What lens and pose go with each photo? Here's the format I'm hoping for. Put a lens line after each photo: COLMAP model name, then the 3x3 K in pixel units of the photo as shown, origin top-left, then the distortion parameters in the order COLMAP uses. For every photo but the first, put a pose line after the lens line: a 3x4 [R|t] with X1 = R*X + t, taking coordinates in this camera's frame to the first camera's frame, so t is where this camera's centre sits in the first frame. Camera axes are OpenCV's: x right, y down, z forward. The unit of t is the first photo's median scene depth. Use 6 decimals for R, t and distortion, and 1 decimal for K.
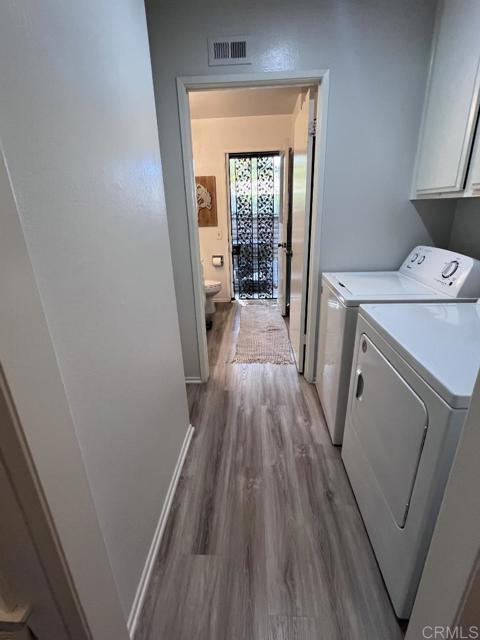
lens RADIAL K [[302.2, 0, 241.5], [0, 302.2, 318.2], [0, 0, 1]] dist [-0.002238, -0.000067]
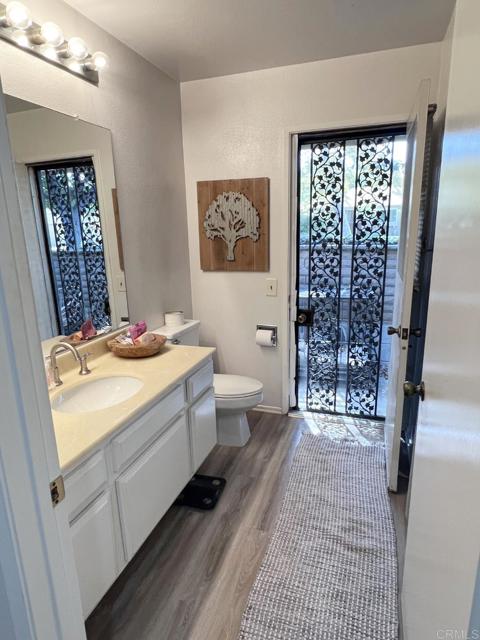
lens RADIAL K [[390.4, 0, 239.5], [0, 390.4, 322.0], [0, 0, 1]] dist [-0.024593, 0.000126]
pose [[0.961141, 0.074063, -0.265937, 0.055174], [-0.097512, 0.992323, -0.076063, -0.165564], [0.258262, 0.099039, 0.960985, 0.361143]]
